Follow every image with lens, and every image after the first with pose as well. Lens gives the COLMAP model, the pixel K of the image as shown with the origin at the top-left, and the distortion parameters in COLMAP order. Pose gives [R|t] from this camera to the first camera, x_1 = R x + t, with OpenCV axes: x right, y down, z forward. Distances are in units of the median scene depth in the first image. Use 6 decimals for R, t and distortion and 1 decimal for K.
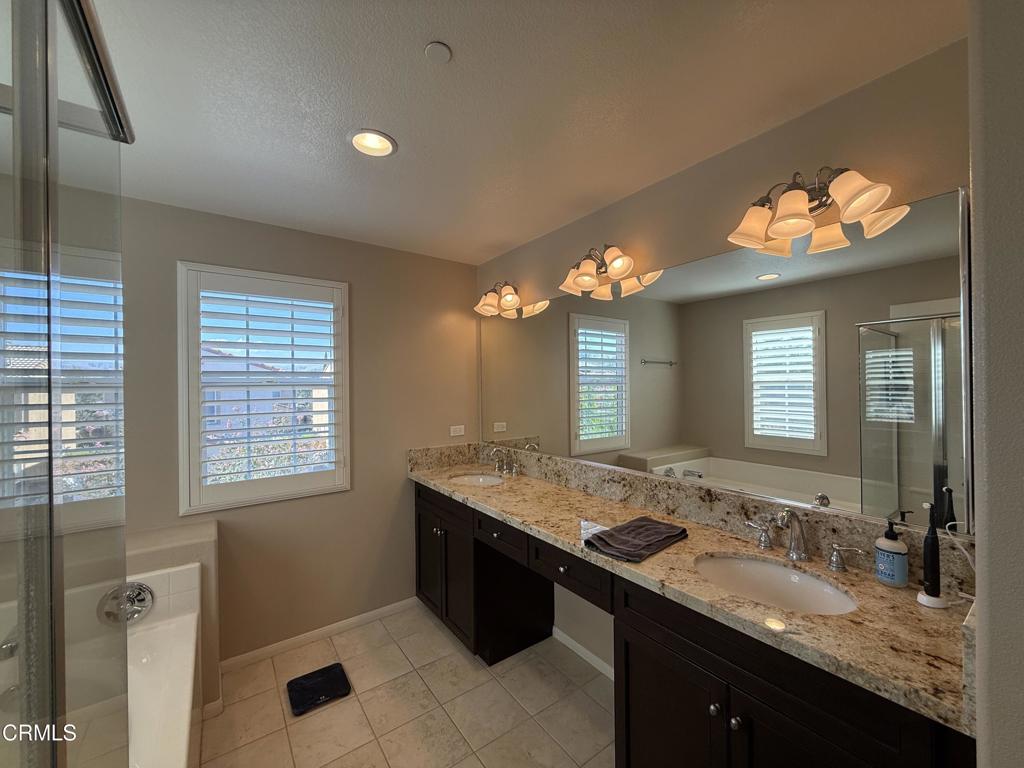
lens RADIAL K [[408.9, 0, 512.0], [0, 408.9, 383.4], [0, 0, 1]] dist [0.001087, 0.000790]
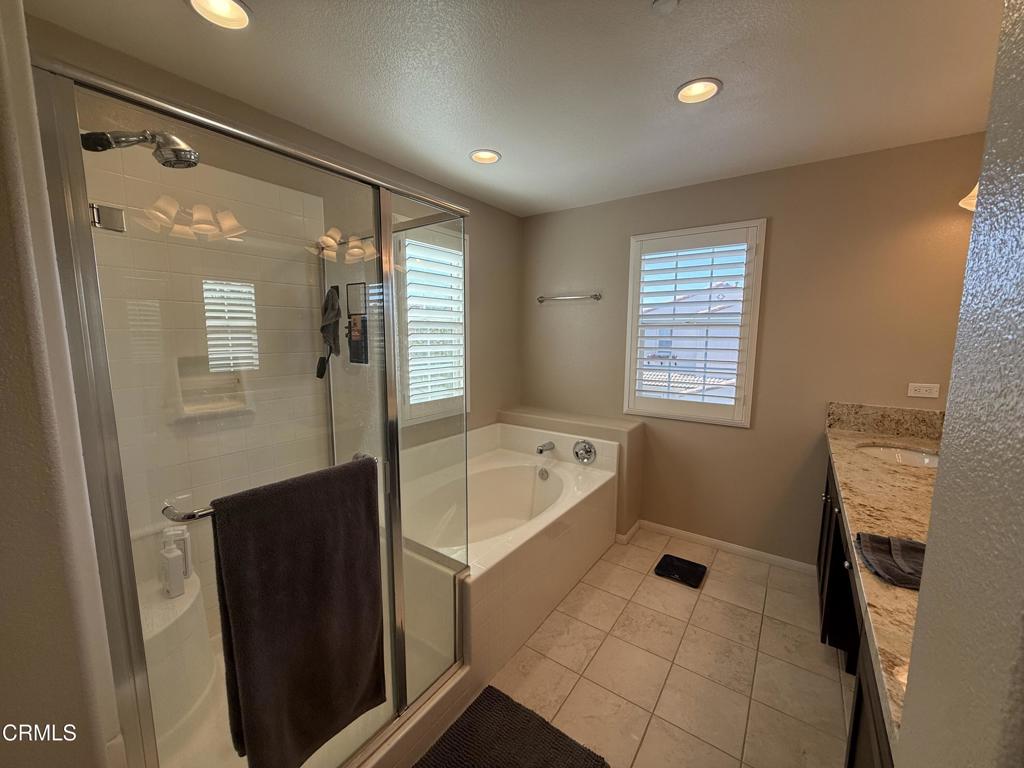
lens RADIAL K [[408.9, 0, 511.4], [0, 408.9, 385.7], [0, 0, 1]] dist [0.001087, 0.000790]
pose [[0.313557, 0.132980, -0.940212, 0.456462], [-0.007181, 0.990449, 0.137691, 0.020848], [0.949542, -0.036423, 0.311518, 0.143356]]
